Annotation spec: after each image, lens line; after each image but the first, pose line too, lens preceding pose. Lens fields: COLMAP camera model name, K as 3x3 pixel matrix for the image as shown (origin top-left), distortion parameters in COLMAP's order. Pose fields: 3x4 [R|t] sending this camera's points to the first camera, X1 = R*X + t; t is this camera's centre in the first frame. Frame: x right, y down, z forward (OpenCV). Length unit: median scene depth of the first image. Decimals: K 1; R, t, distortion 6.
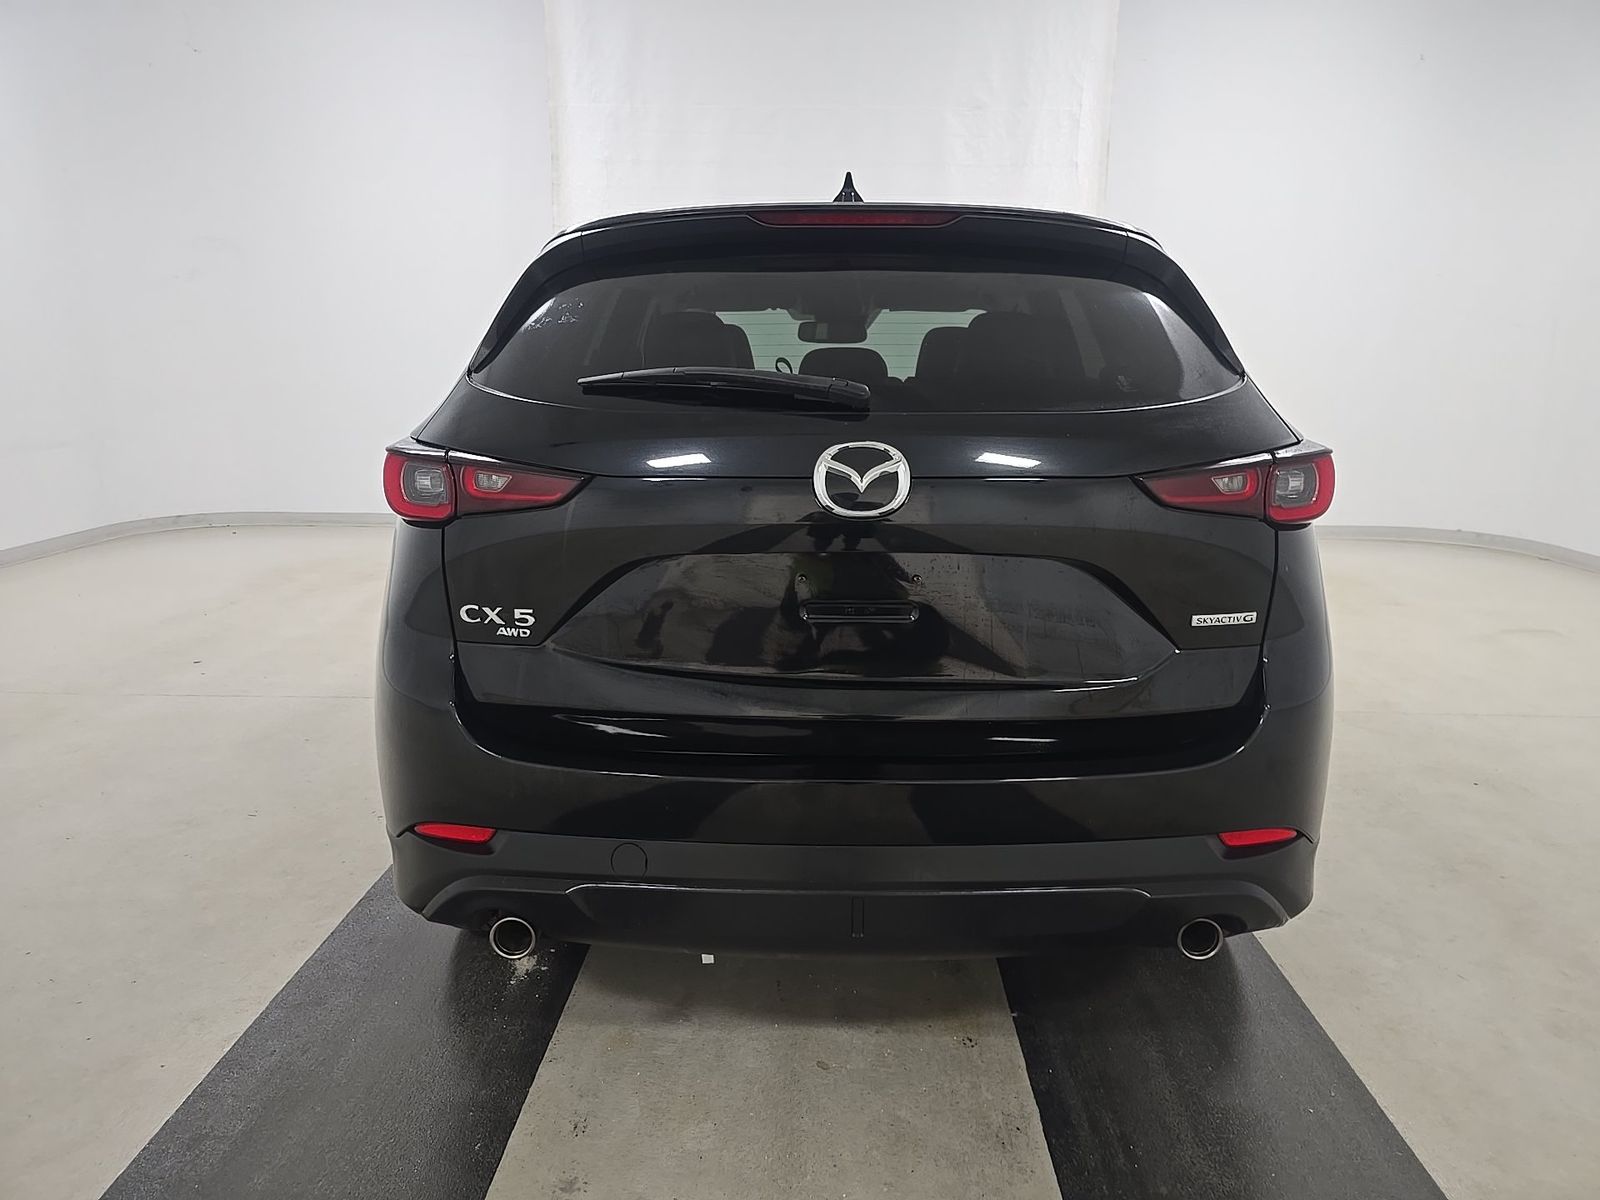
lens RADIAL K [[1080.7, 0, 807.6], [0, 1080.7, 602.1], [0, 0, 1]] dist [0.051469, -0.037091]
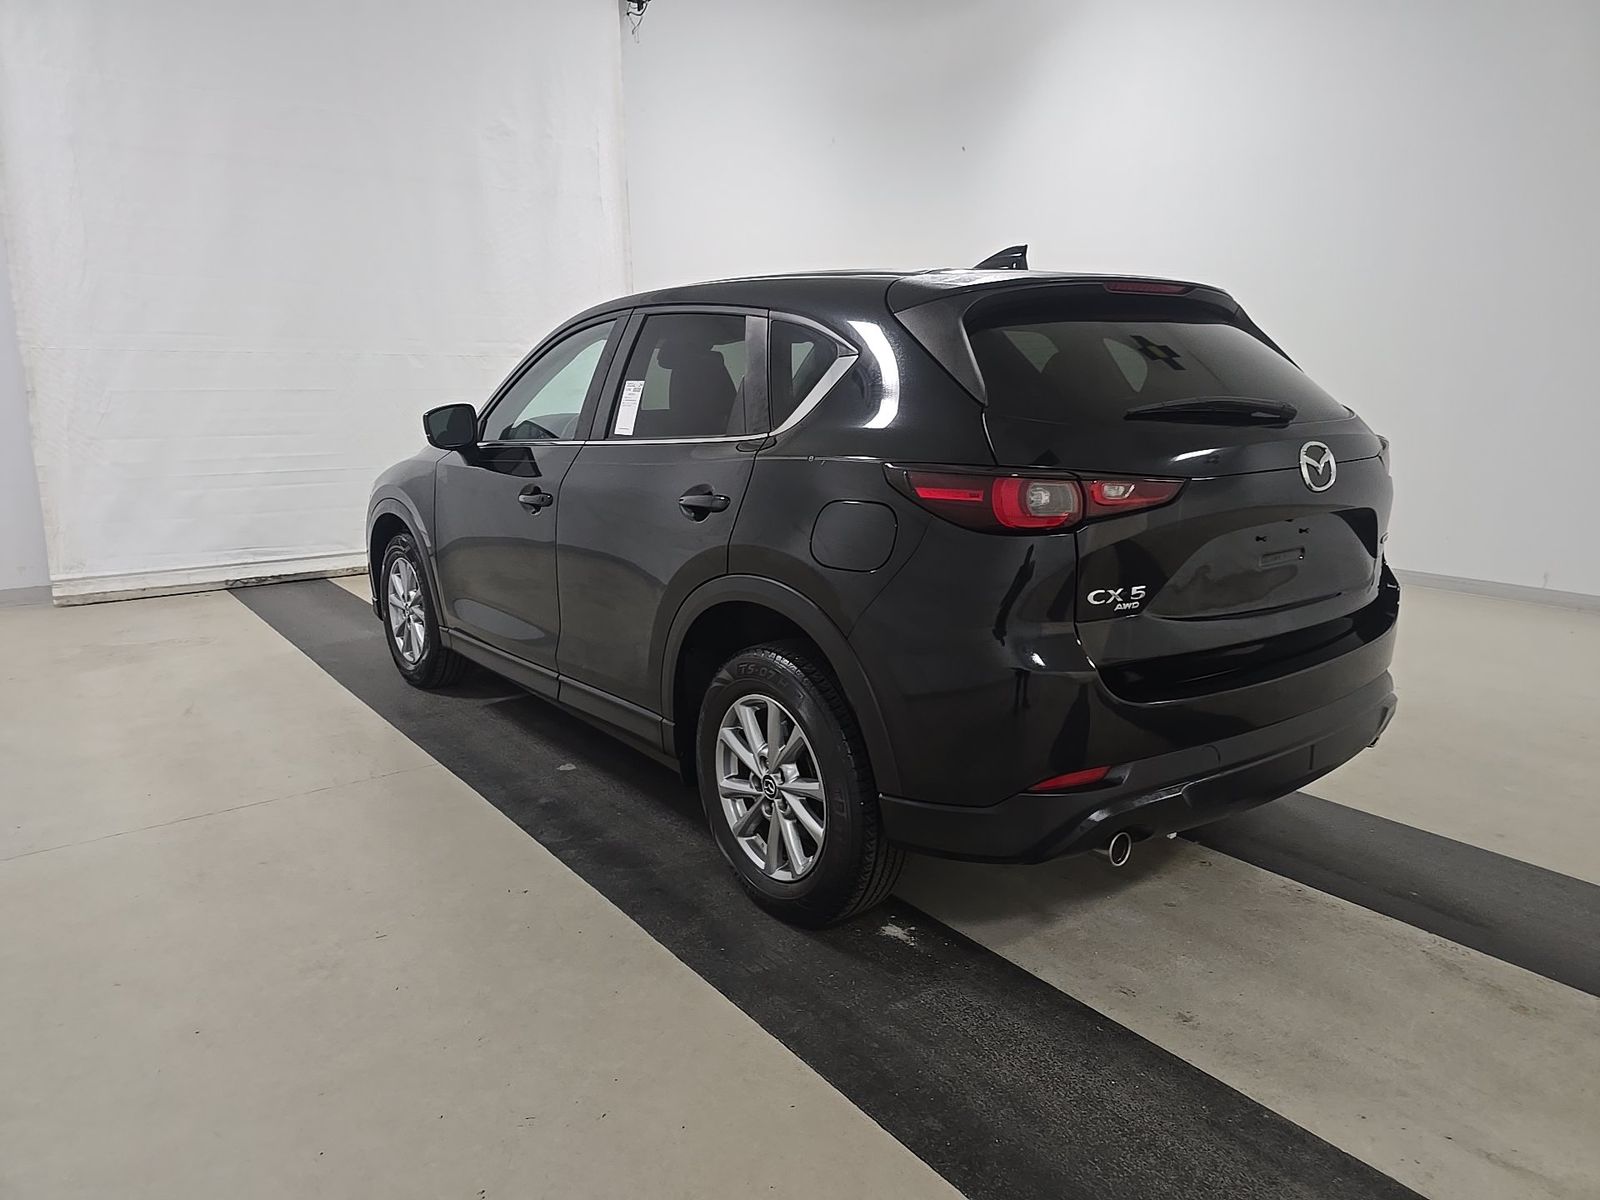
lens RADIAL K [[1080.7, 0, 807.6], [0, 1080.7, 602.1], [0, 0, 1]] dist [0.051469, -0.037091]
pose [[0.780502, -0.138888, 0.609529, -1.334863], [0.146360, 0.988508, 0.037827, -0.080154], [-0.607778, 0.059687, 0.791860, 0.207612]]
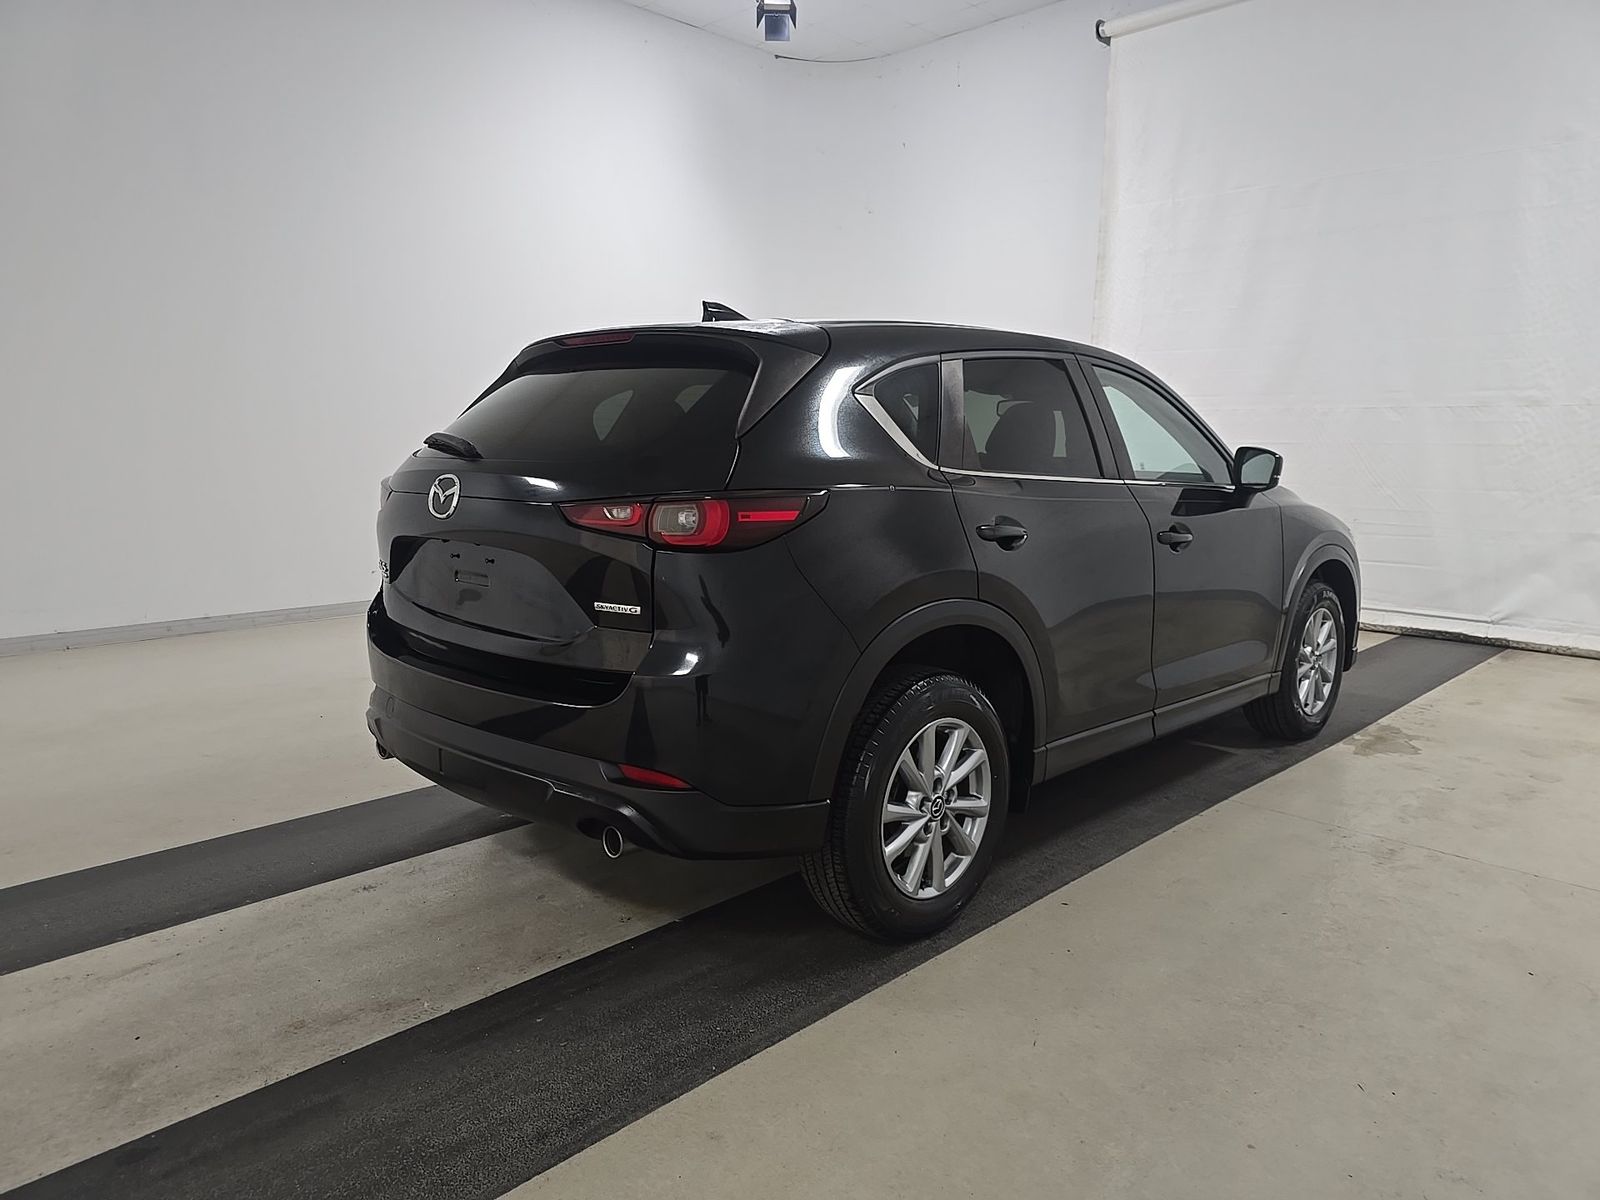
lens RADIAL K [[1080.7, 0, 807.6], [0, 1080.7, 602.1], [0, 0, 1]] dist [0.051469, -0.037091]
pose [[0.725001, 0.101735, -0.681193, 1.499624], [-0.150904, 0.988463, -0.012983, -0.010679], [0.672014, 0.112207, 0.731989, 0.132735]]
